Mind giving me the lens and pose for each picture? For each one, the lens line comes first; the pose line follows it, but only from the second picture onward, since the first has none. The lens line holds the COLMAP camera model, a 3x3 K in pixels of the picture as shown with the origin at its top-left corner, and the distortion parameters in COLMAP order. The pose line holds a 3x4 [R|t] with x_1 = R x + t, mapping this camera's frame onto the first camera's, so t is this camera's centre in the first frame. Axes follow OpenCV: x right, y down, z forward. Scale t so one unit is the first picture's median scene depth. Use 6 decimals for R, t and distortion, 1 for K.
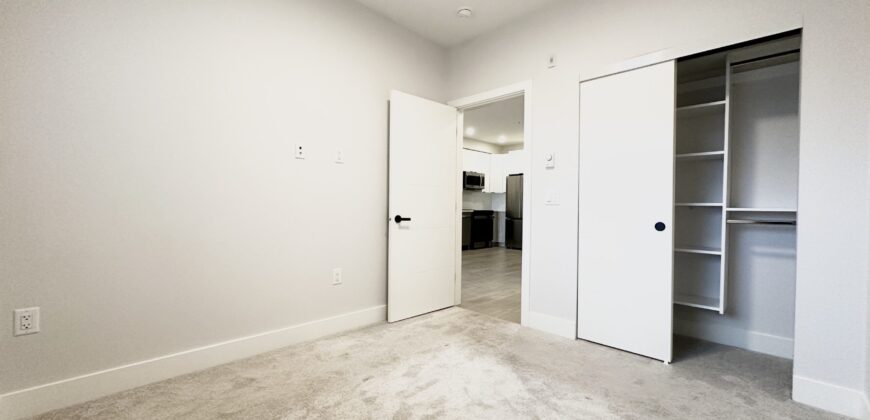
lens RADIAL K [[344.8, 0, 432.6], [0, 344.8, 208.6], [0, 0, 1]] dist [-0.000481, -0.000094]
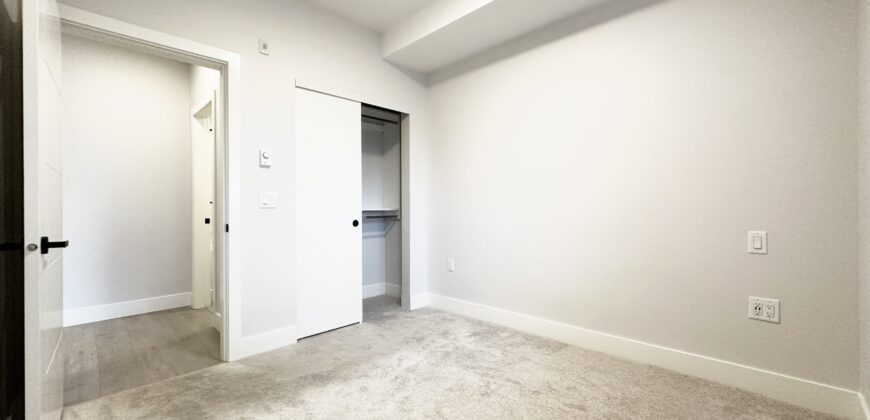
lens RADIAL K [[344.8, 0, 432.6], [0, 344.8, 208.6], [0, 0, 1]] dist [-0.000481, -0.000094]
pose [[0.007217, -0.013940, 0.999877, -0.578165], [0.011193, 0.999841, 0.013858, -0.017381], [-0.999911, 0.011091, 0.007371, 0.589808]]
